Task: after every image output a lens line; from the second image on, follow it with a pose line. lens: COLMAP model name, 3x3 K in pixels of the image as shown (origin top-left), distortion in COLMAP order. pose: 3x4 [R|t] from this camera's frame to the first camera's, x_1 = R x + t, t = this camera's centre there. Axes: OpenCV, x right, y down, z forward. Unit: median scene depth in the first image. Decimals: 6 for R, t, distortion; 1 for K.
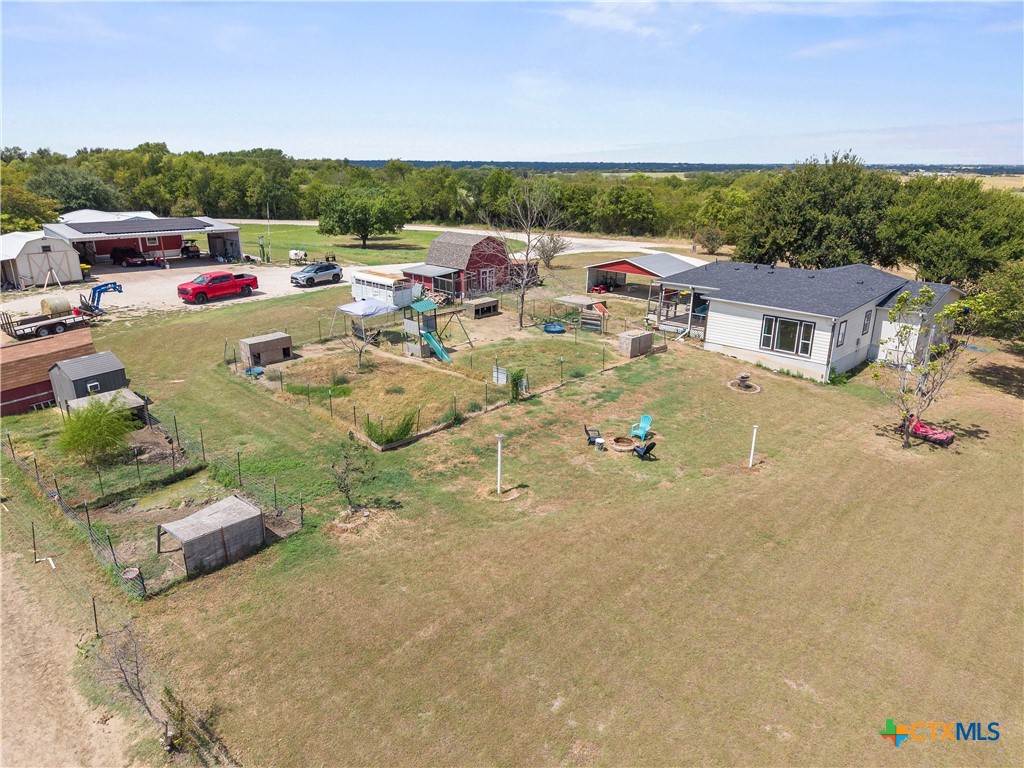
lens RADIAL K [[680.0, 0, 512.0], [0, 680.0, 384.0], [0, 0, 1]] dist [0.042863, -0.038496]
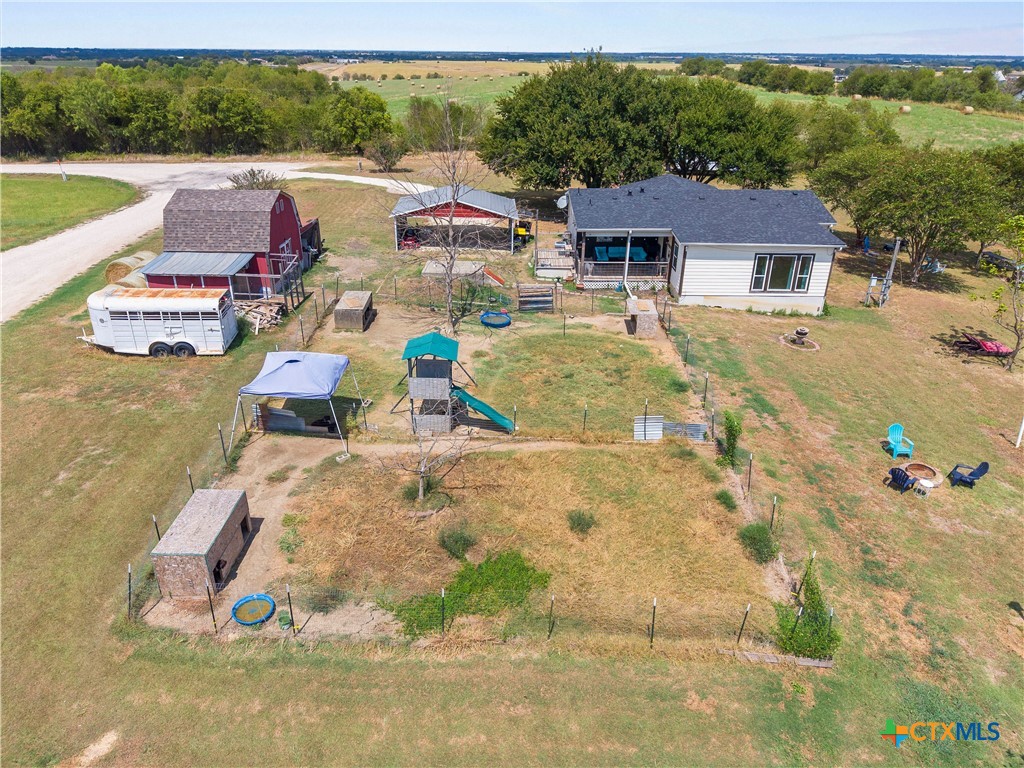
lens RADIAL K [[680.0, 0, 512.0], [0, 680.0, 384.0], [0, 0, 1]] dist [0.042863, -0.038496]
pose [[0.734513, -0.298828, 0.609255, -0.441842], [0.209547, 0.953823, 0.215204, -0.195472], [-0.645430, -0.030403, 0.763214, 0.528219]]
